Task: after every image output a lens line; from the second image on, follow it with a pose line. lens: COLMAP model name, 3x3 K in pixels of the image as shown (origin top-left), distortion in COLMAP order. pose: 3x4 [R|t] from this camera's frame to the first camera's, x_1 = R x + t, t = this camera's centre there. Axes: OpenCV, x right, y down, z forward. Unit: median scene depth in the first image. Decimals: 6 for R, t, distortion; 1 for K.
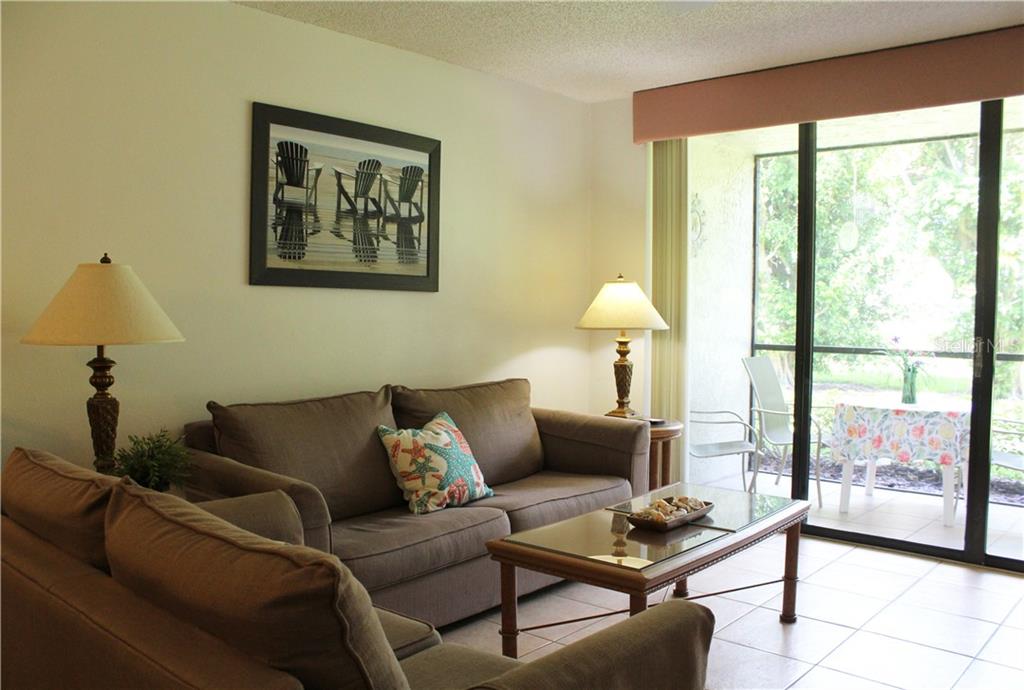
lens RADIAL K [[884.2, 0, 516.2], [0, 884.2, 349.7], [0, 0, 1]] dist [-0.115872, 0.079064]
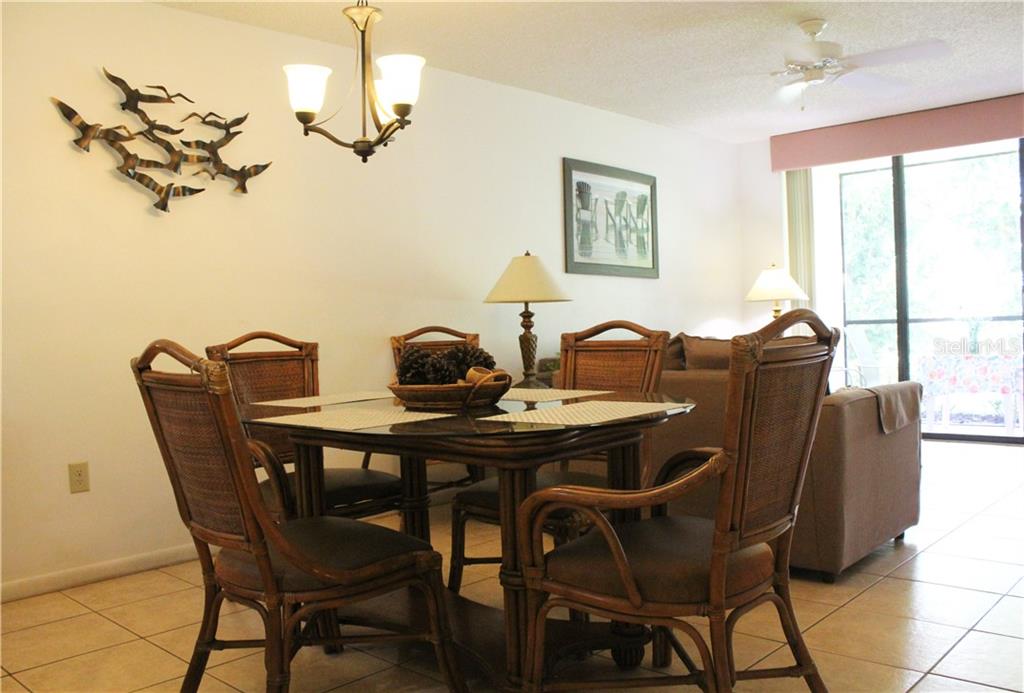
lens RADIAL K [[884.2, 0, 506.1], [0, 884.2, 342.9], [0, 0, 1]] dist [-0.115872, 0.079064]
pose [[0.998585, -0.039060, -0.036089, -0.321772], [0.037770, 0.998647, -0.035755, 0.093456], [0.037436, 0.034342, 0.998709, -0.525541]]
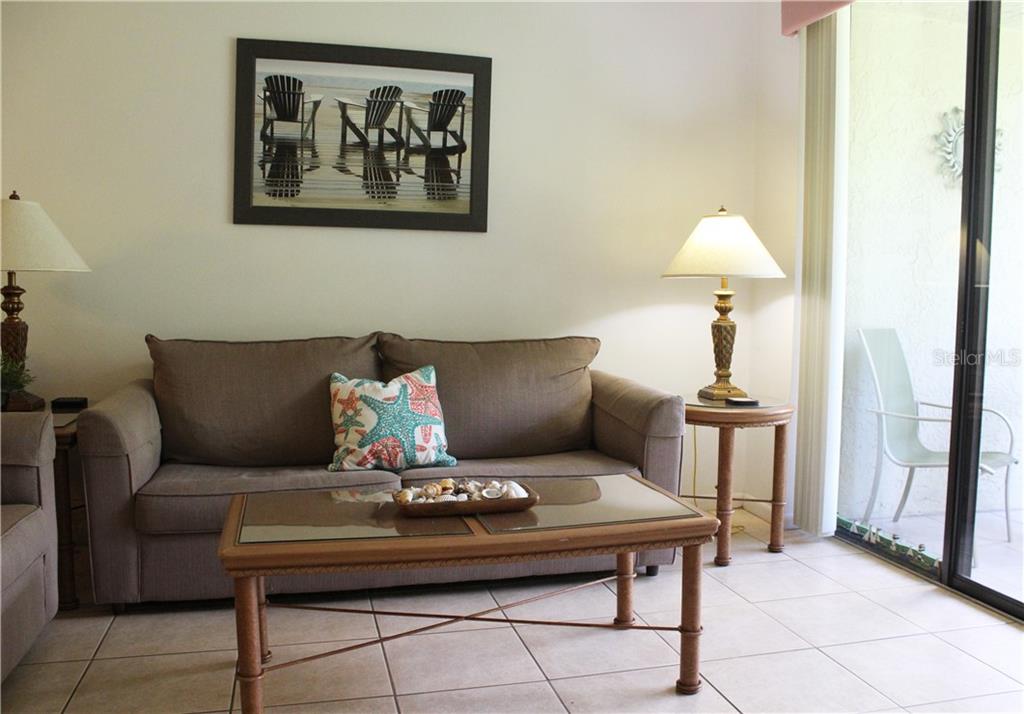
lens RADIAL K [[943.8, 0, 512.4], [0, 943.8, 354.2], [0, 0, 1]] dist [-0.092815, 0.050498]
pose [[0.819649, 0.048532, -0.570807, 0.511223], [-0.035655, 0.998795, 0.033722, 0.024481], [0.571756, -0.007288, 0.820391, 0.273393]]
